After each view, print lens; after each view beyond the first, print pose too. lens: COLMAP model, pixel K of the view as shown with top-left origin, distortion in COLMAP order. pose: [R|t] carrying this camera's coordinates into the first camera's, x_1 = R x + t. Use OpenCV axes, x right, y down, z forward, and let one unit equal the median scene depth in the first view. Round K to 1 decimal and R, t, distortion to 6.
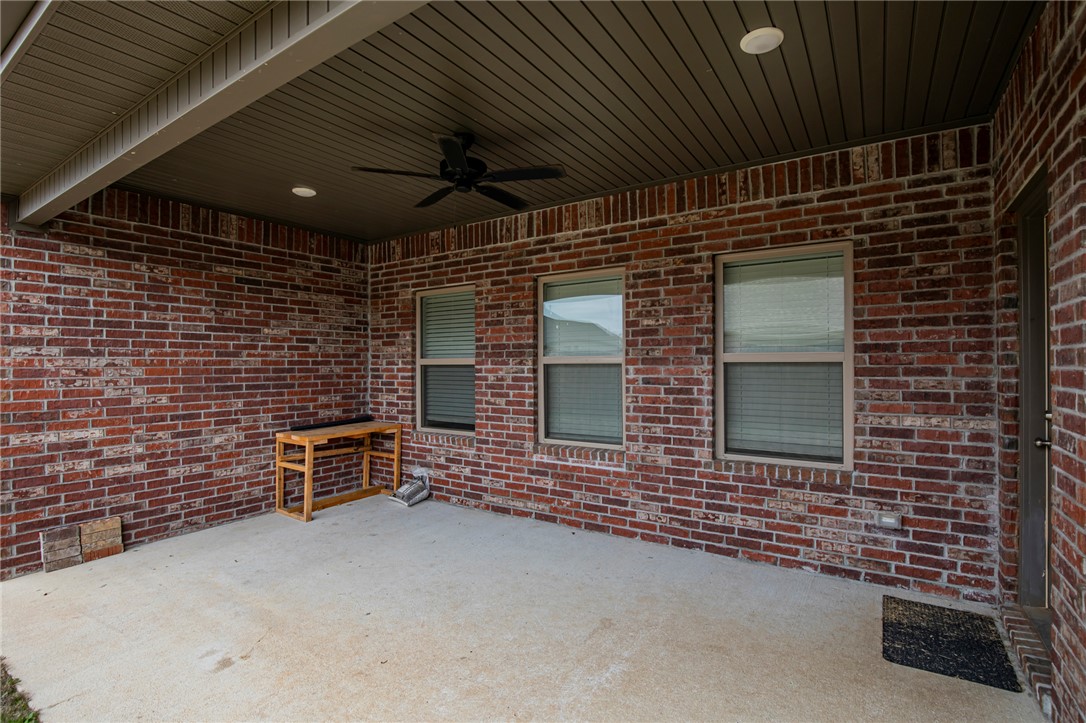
lens RADIAL K [[512.7, 0, 552.3], [0, 512.7, 362.6], [0, 0, 1]] dist [-0.034837, 0.006361]
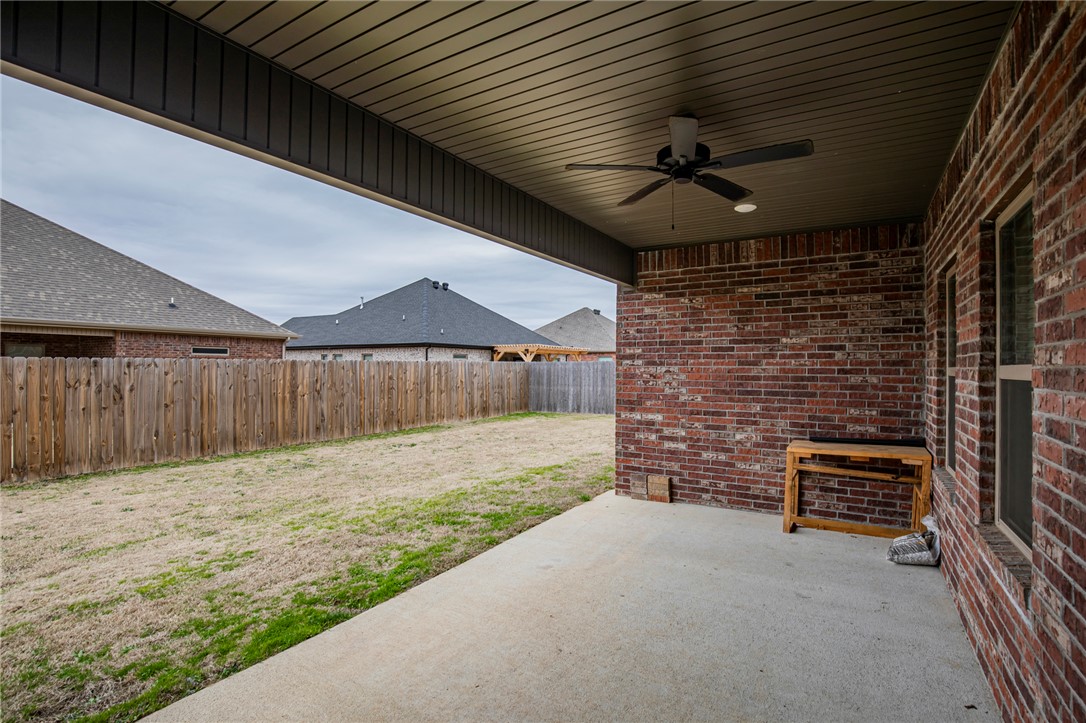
lens RADIAL K [[512.7, 0, 552.3], [0, 512.7, 362.6], [0, 0, 1]] dist [-0.034837, 0.006361]
pose [[0.036614, -0.003926, -0.999322, 0.502586], [-0.002645, 0.999988, -0.004026, -0.012177], [0.999326, 0.002791, 0.036603, 0.524203]]
